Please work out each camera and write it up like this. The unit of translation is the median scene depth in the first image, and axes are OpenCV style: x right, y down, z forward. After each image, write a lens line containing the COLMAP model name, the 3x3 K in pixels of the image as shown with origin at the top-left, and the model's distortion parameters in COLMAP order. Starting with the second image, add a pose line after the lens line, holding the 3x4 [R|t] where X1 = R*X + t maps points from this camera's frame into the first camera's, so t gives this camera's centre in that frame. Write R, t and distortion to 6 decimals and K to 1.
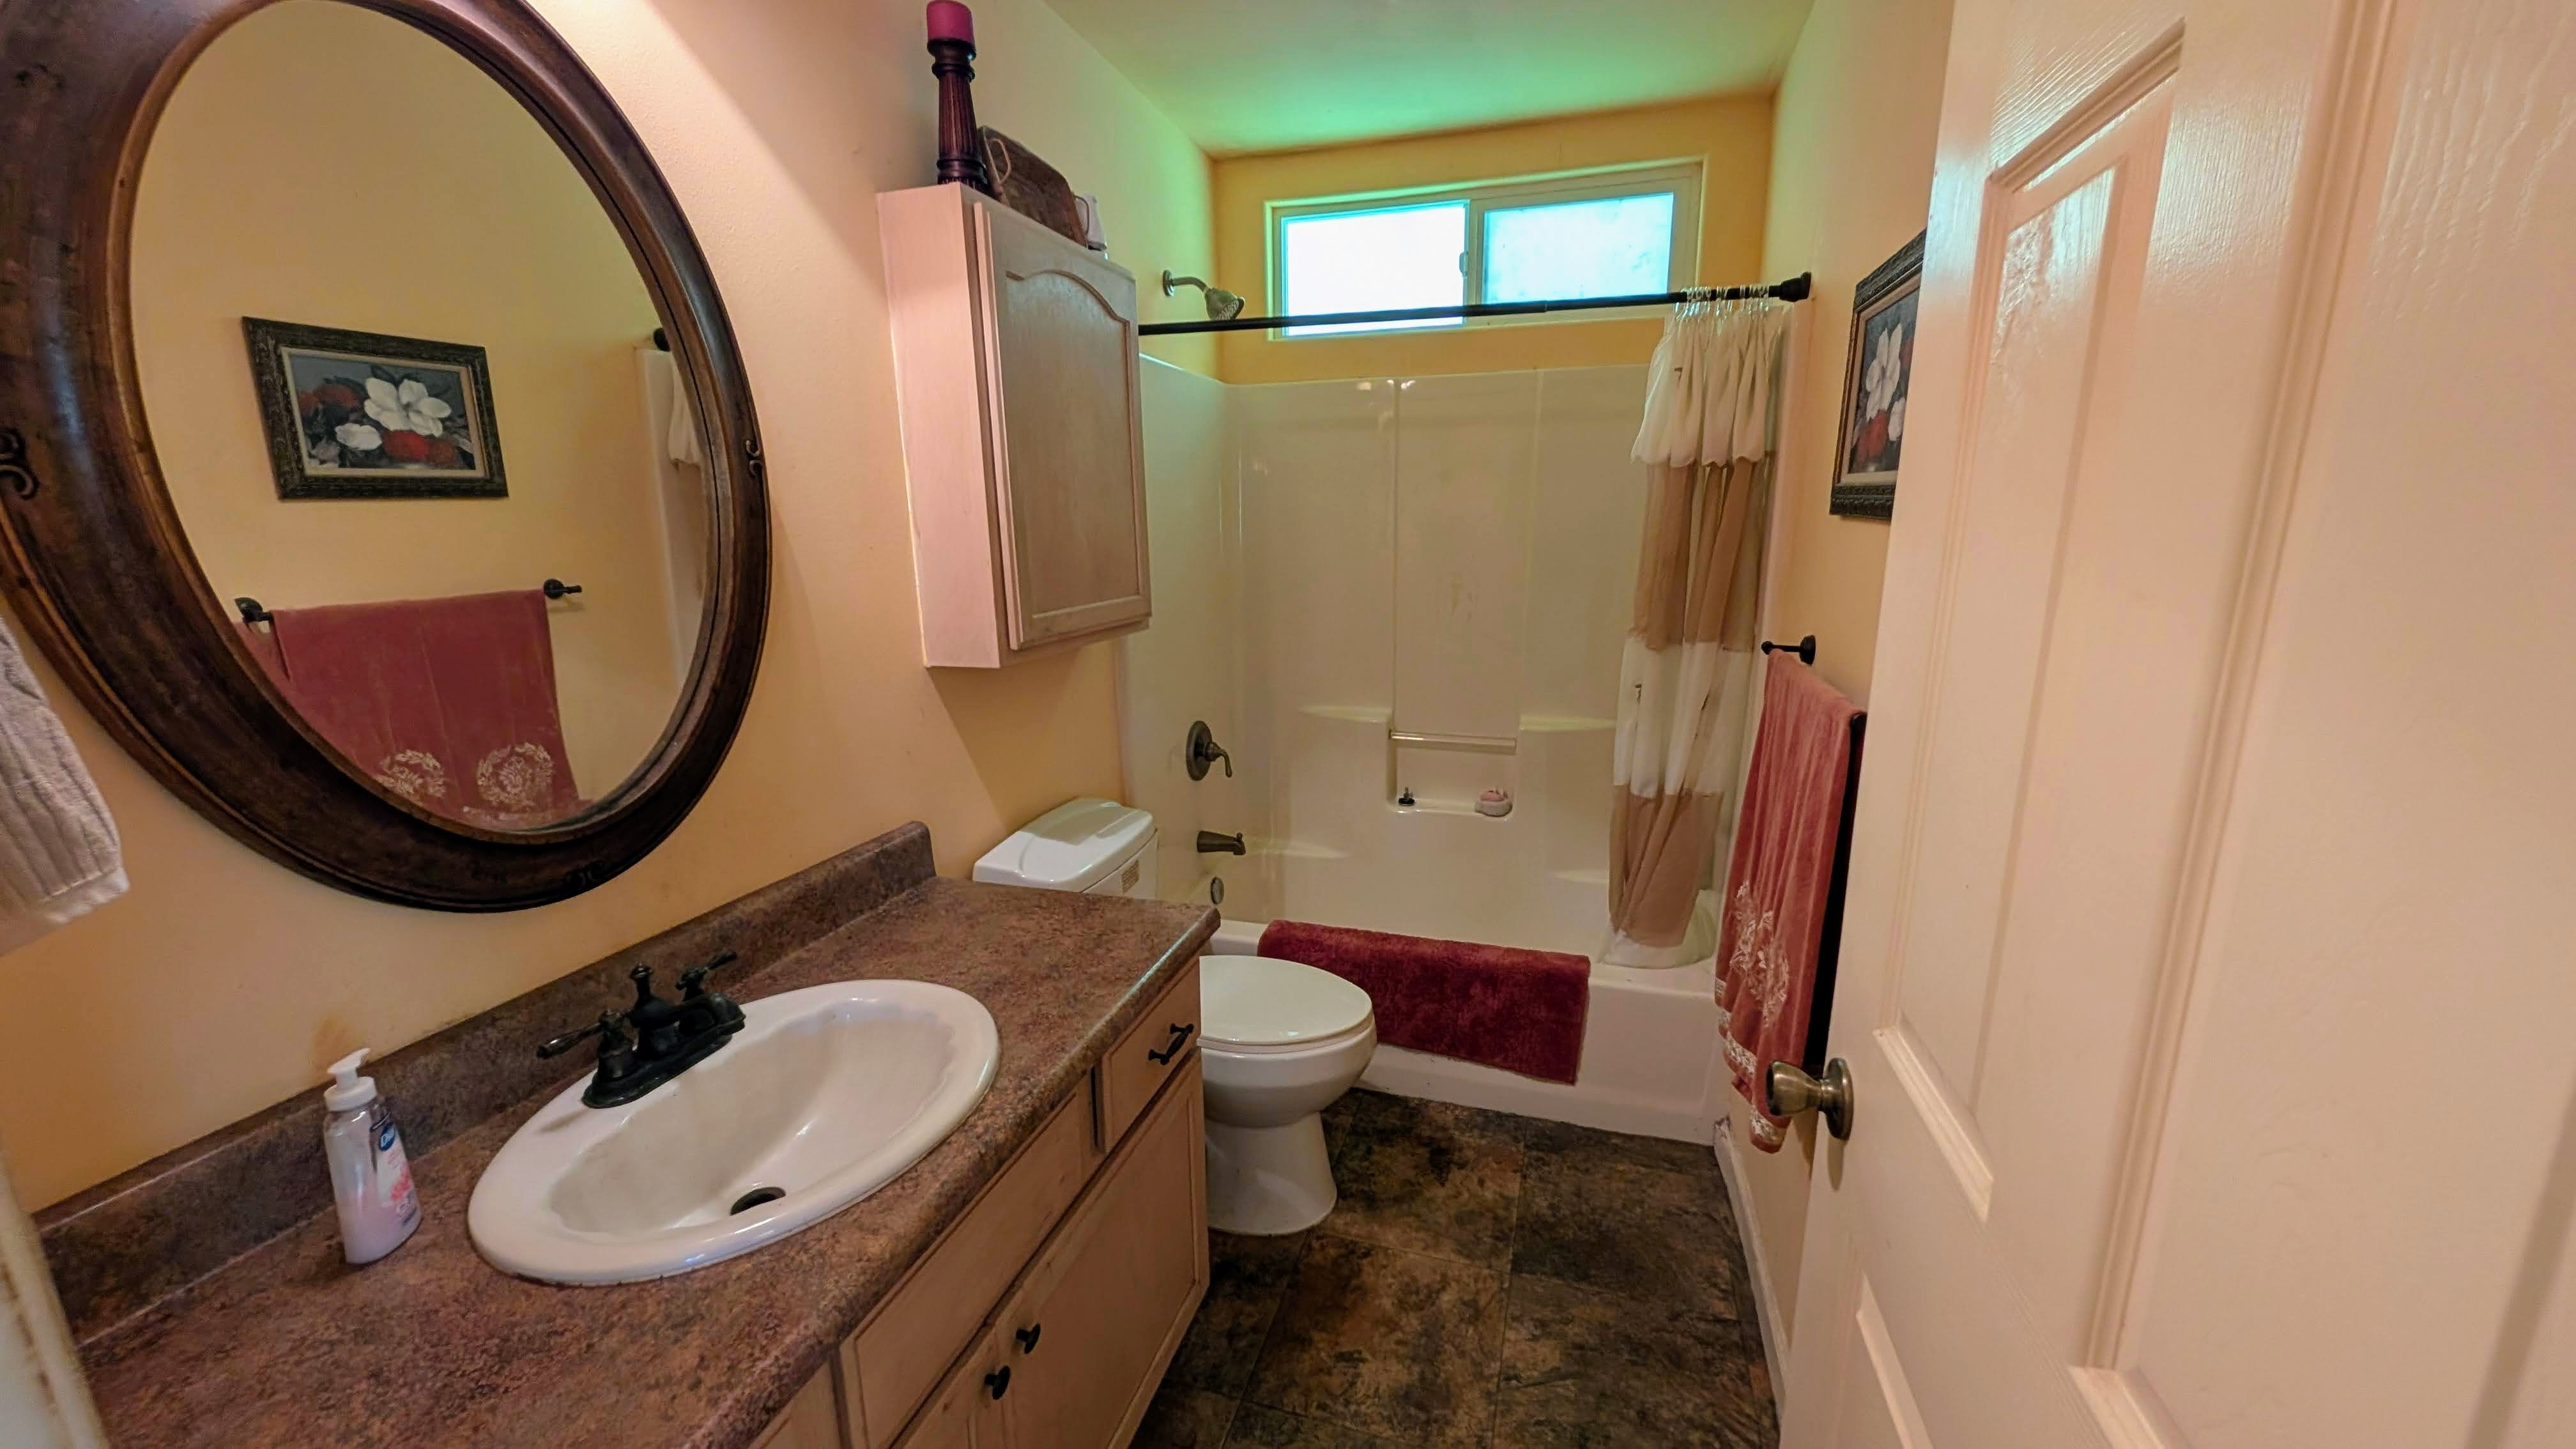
lens RADIAL K [[974.4, 0, 1295.4], [0, 974.4, 741.3], [0, 0, 1]] dist [-0.001210, -0.000013]
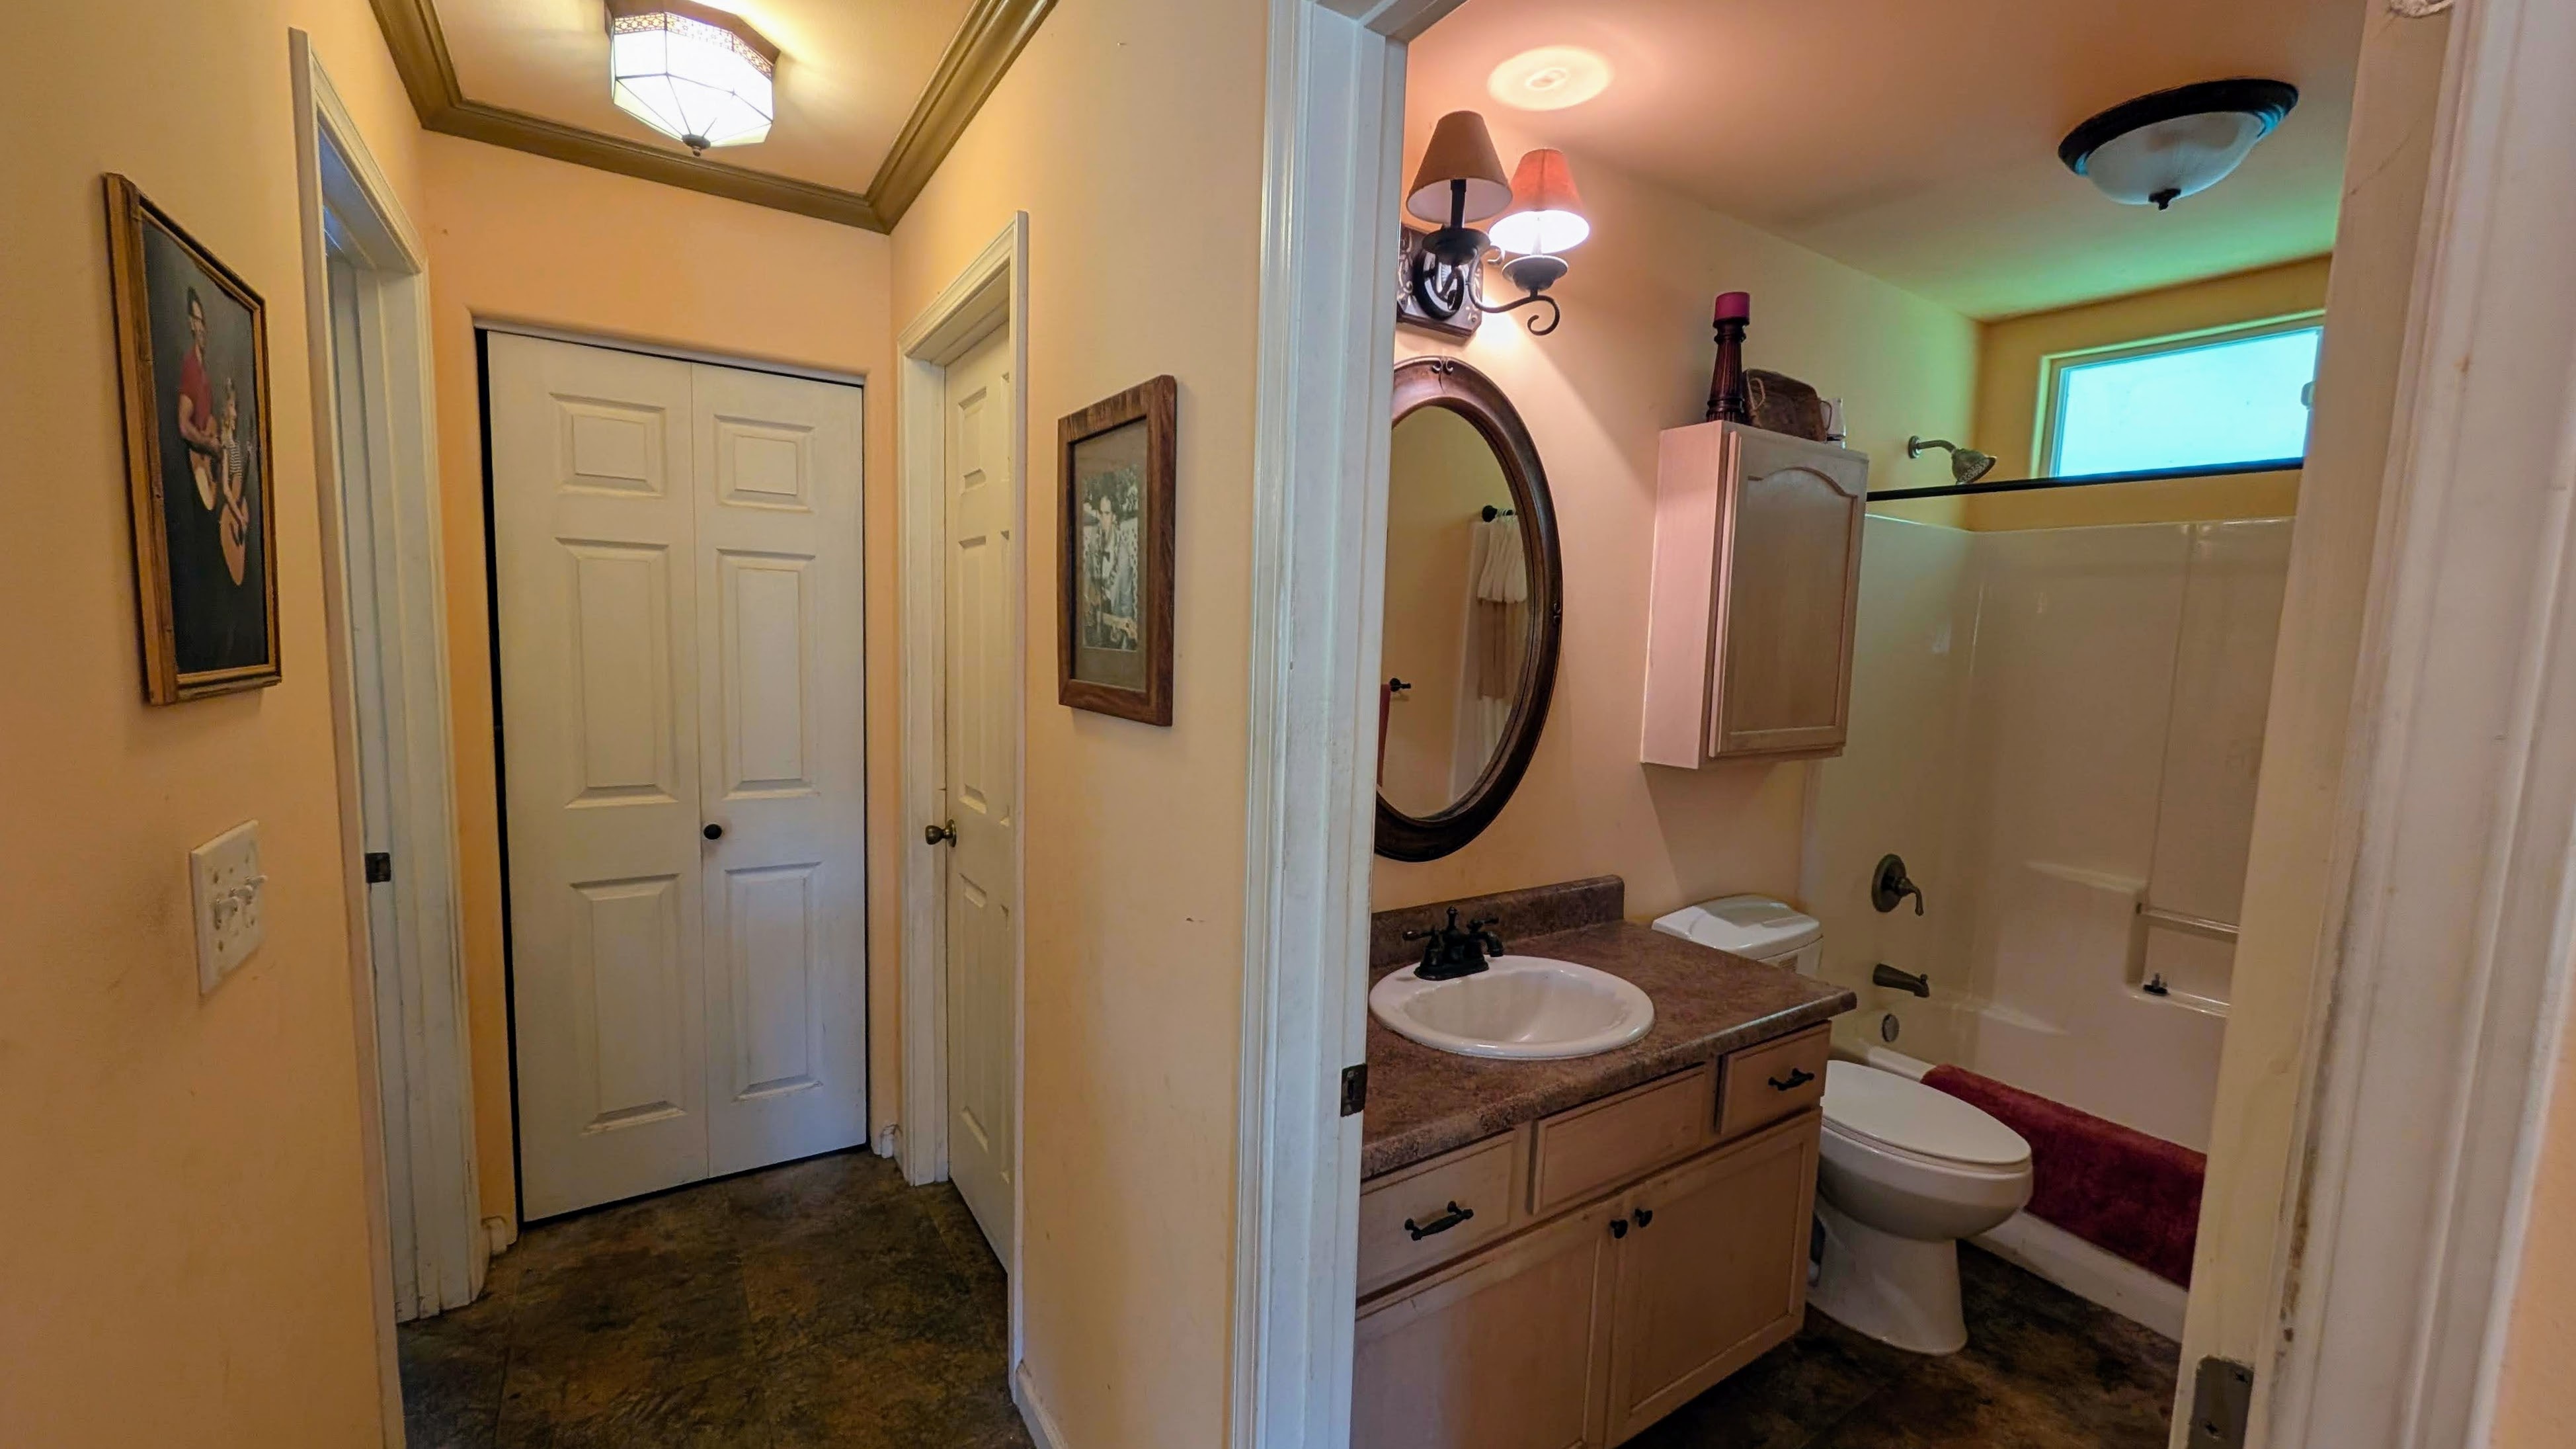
lens RADIAL K [[1006.4, 0, 1288.4], [0, 1006.4, 735.2], [0, 0, 1]] dist [-0.000215, 0.000140]
pose [[0.764650, 0.100161, -0.636615, 0.122153], [-0.180511, 0.981593, -0.062377, 0.058969], [0.618649, 0.162612, 0.768655, -0.356639]]
